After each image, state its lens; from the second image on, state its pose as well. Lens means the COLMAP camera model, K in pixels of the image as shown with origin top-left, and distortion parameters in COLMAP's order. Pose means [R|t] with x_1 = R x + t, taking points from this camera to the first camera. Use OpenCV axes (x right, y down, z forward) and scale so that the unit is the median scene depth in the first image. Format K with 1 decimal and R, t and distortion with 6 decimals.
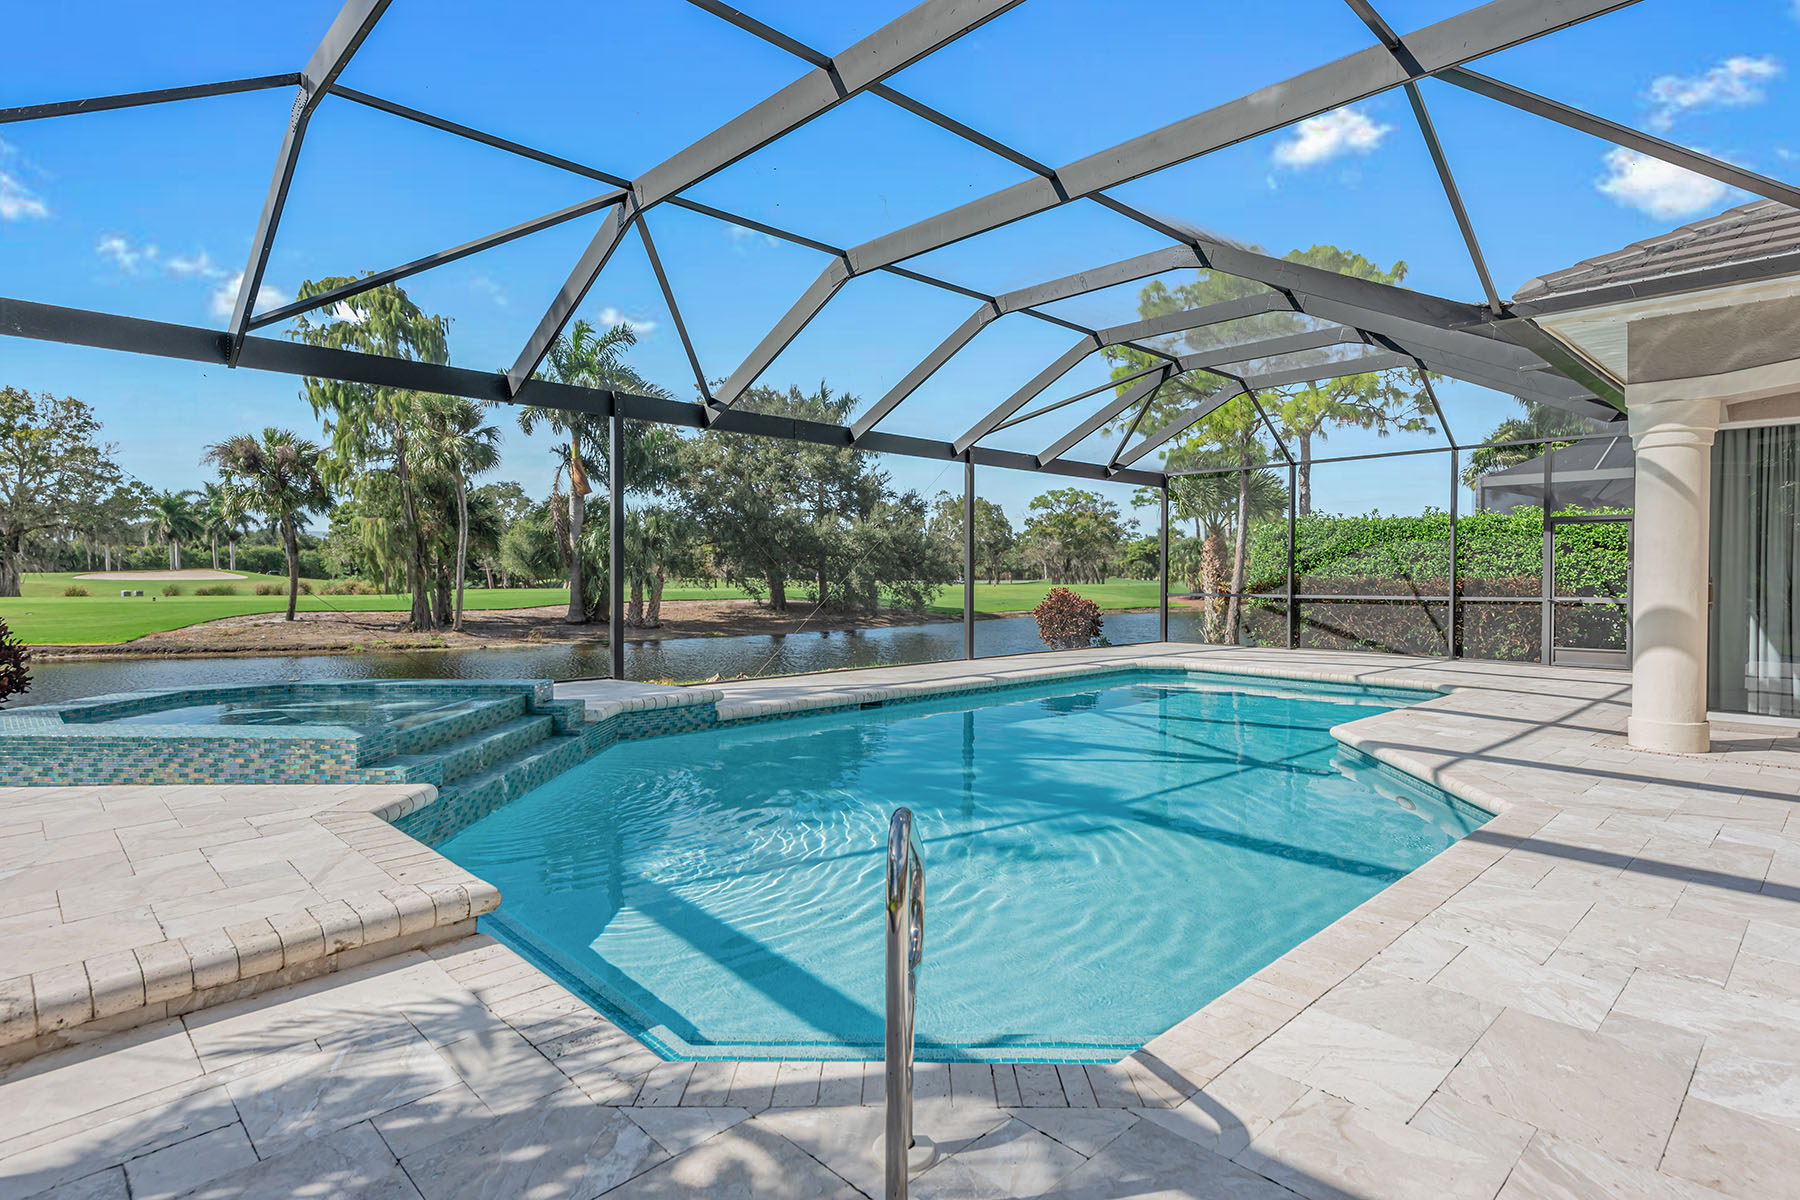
lens RADIAL K [[927.5, 0, 900.0], [0, 927.5, 600.0], [0, 0, 1]] dist [0.014280, -0.001604]
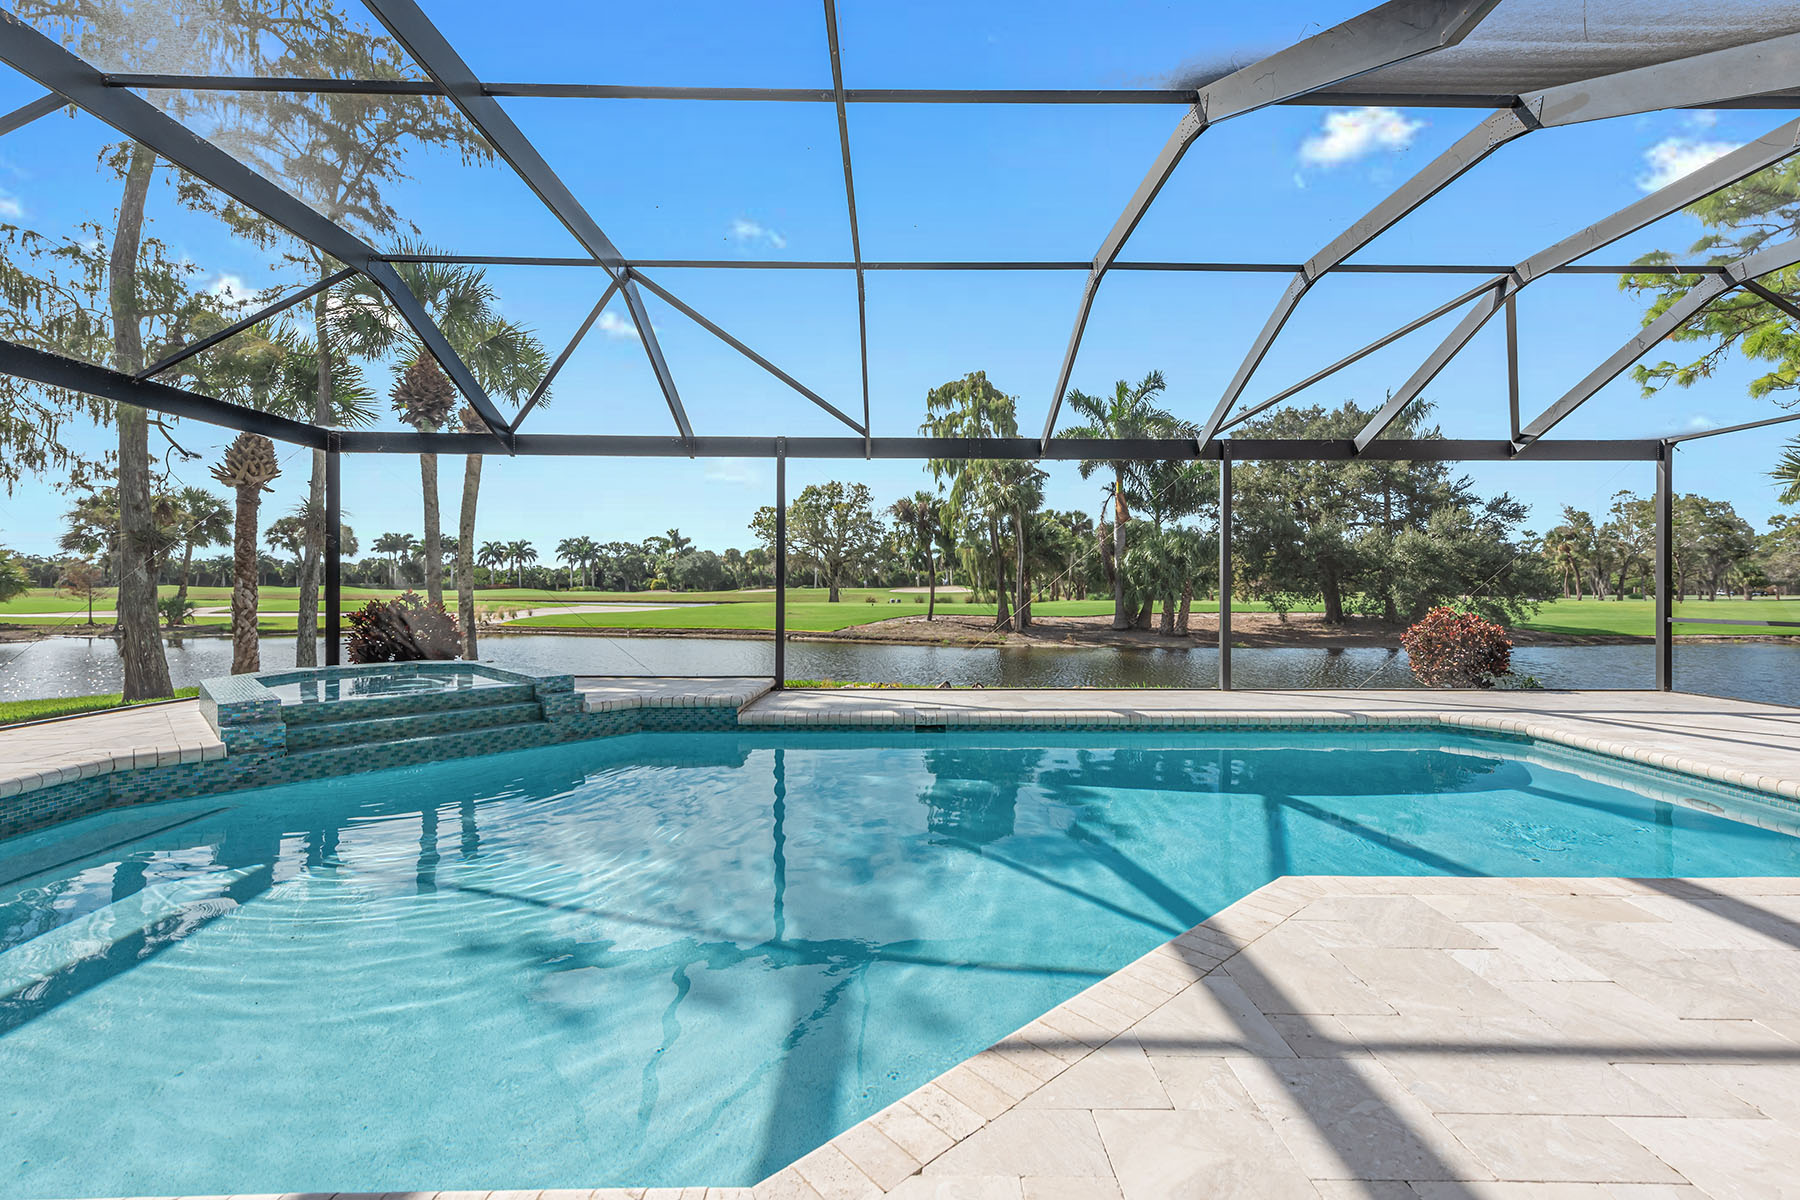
lens RADIAL K [[751.6, 0, 908.4], [0, 751.6, 592.8], [0, 0, 1]] dist [0.016927, -0.000119]
pose [[0.728450, 0.003185, -0.685092, 0.117812], [-0.018317, 0.999722, -0.014829, -0.003276], [0.684854, 0.023351, 0.728306, 0.103007]]
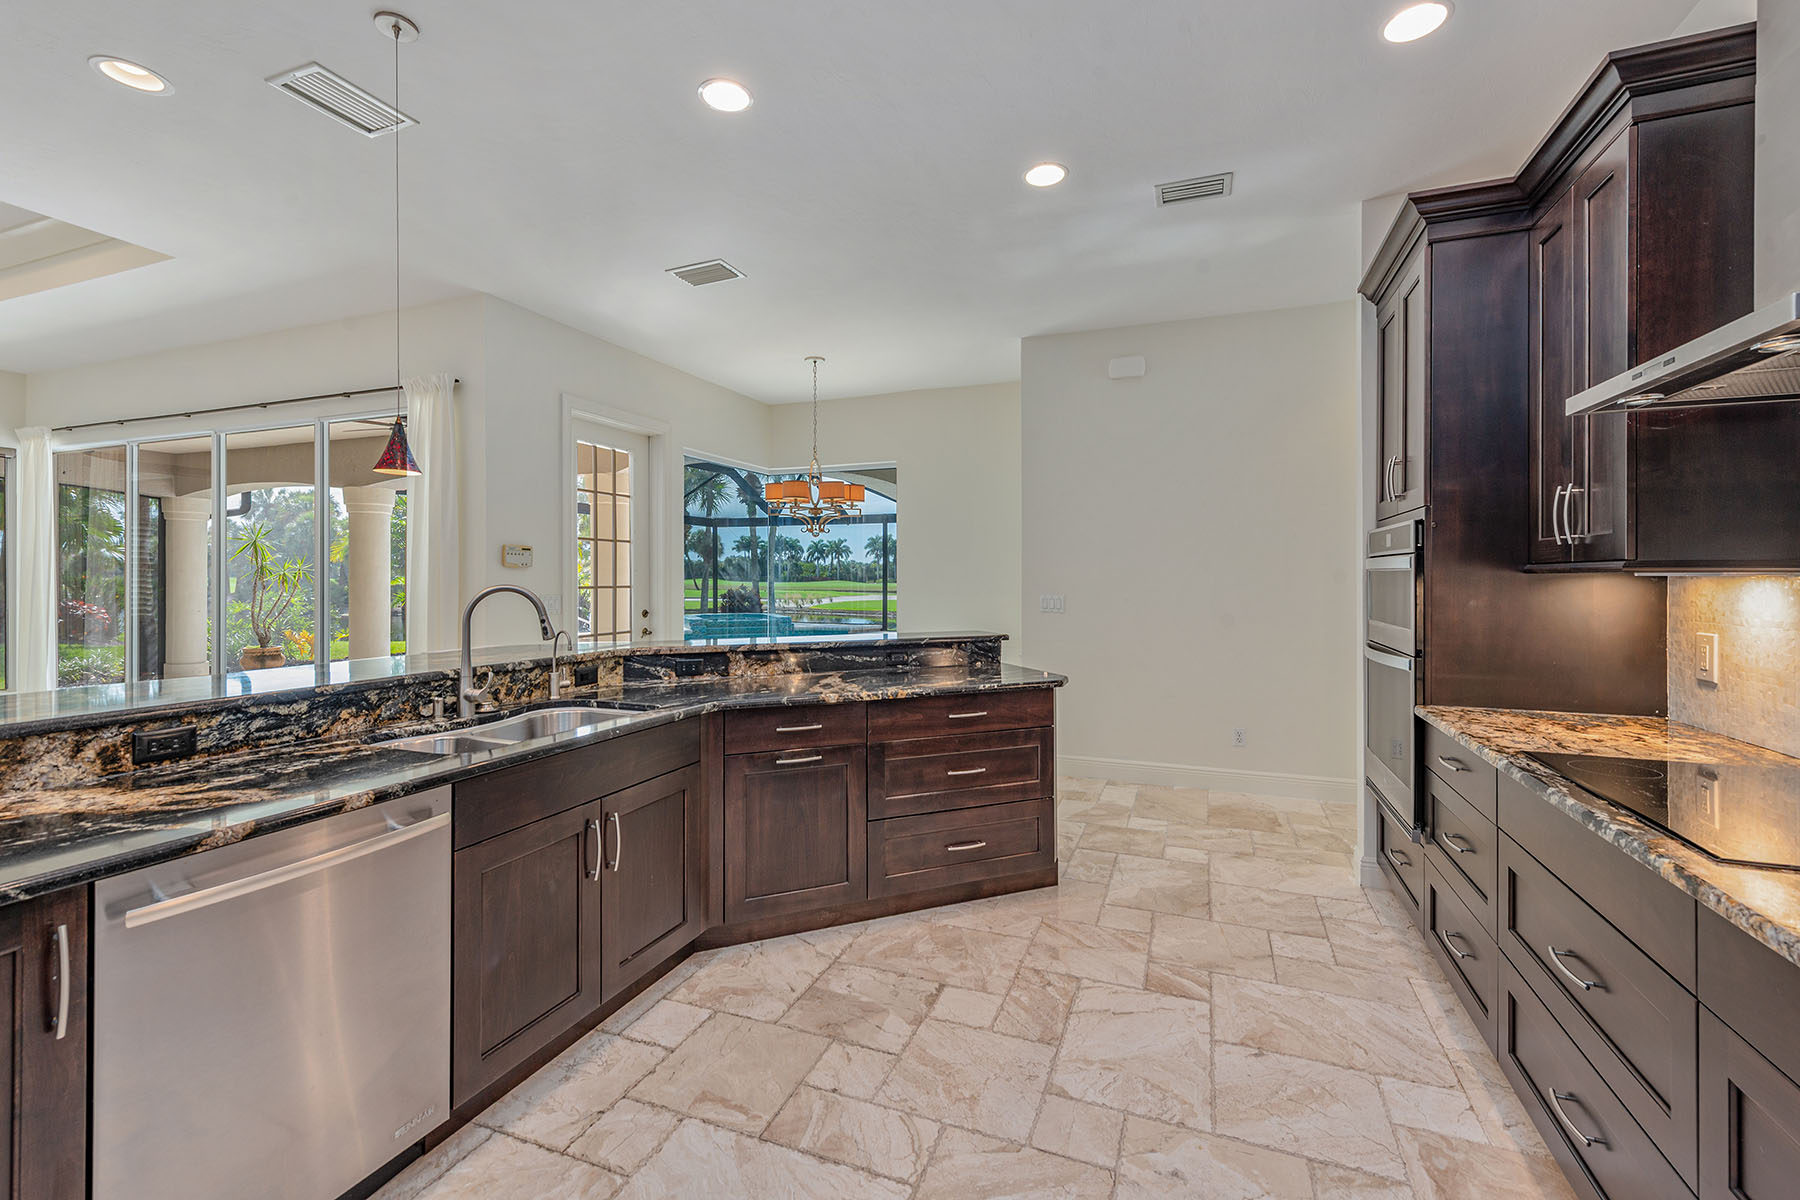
lens RADIAL K [[751.6, 0, 908.4], [0, 751.6, 592.8], [0, 0, 1]] dist [0.016927, -0.000119]
pose [[0.415800, 0.014694, -0.909337, 0.406023], [-0.025708, 0.999660, 0.004399, -0.004570], [0.909092, 0.021548, 0.416037, 0.047554]]
